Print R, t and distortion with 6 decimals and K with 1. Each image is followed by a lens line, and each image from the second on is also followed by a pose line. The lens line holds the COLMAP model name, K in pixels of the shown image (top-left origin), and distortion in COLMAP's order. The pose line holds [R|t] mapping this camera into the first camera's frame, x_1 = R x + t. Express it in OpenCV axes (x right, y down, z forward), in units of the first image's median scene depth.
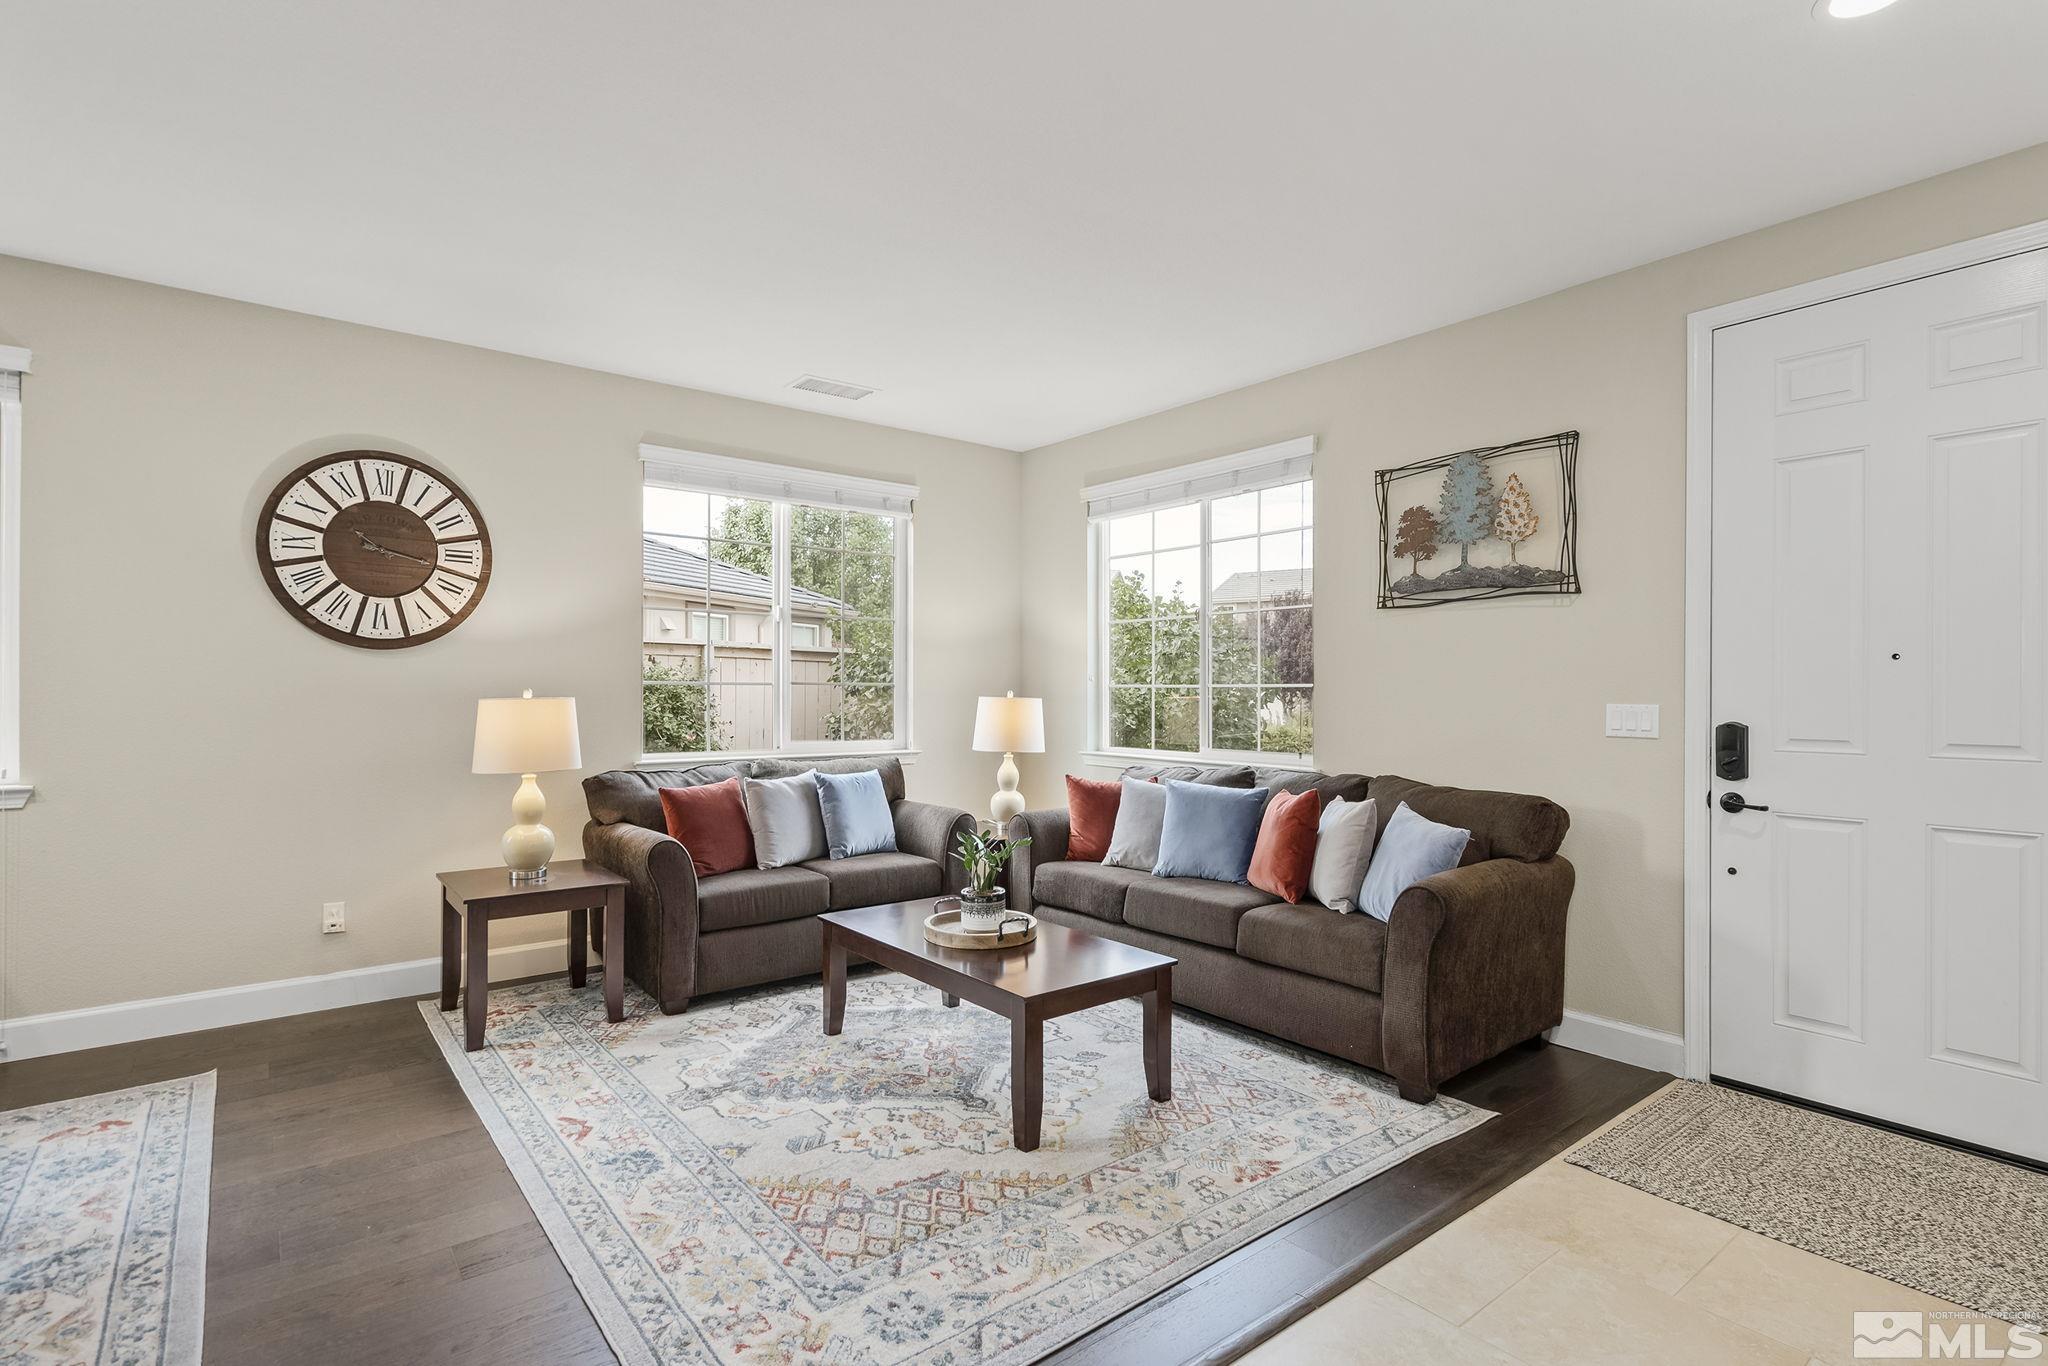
lens RADIAL K [[971.2, 0, 1021.8], [0, 971.2, 685.1], [0, 0, 1]] dist [0.000990, 0.000081]
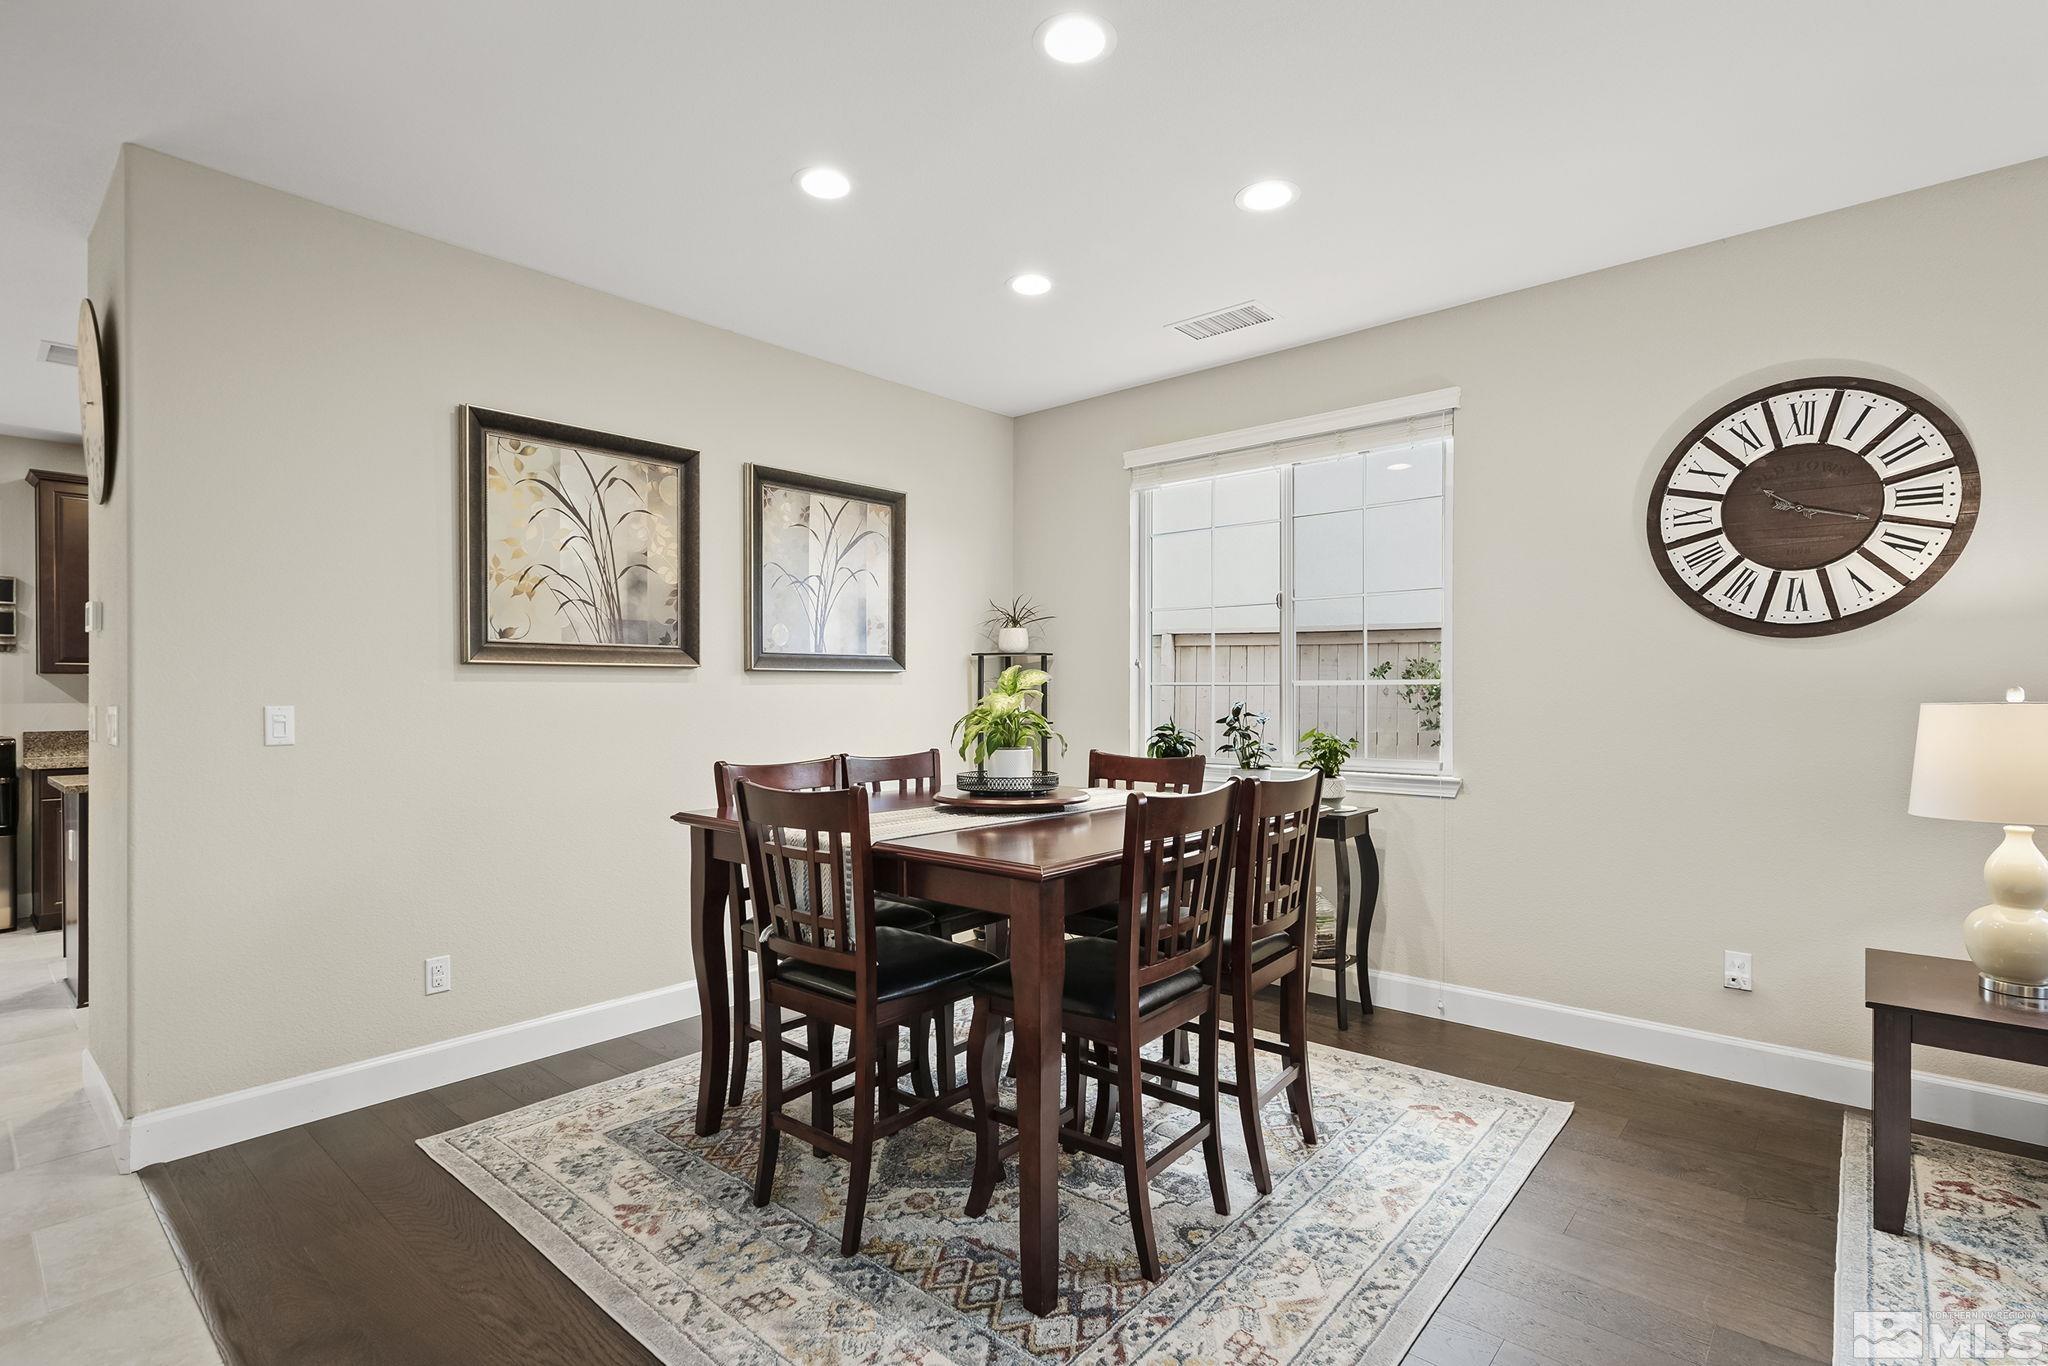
lens RADIAL K [[971.2, 0, 1021.7], [0, 971.2, 698.2], [0, 0, 1]] dist [0.000990, 0.000081]
pose [[0.174787, 0.002165, -0.984604, -0.010665], [0.010230, 0.999940, 0.004015, 0.001818], [0.984553, -0.010775, 0.174755, 0.269146]]
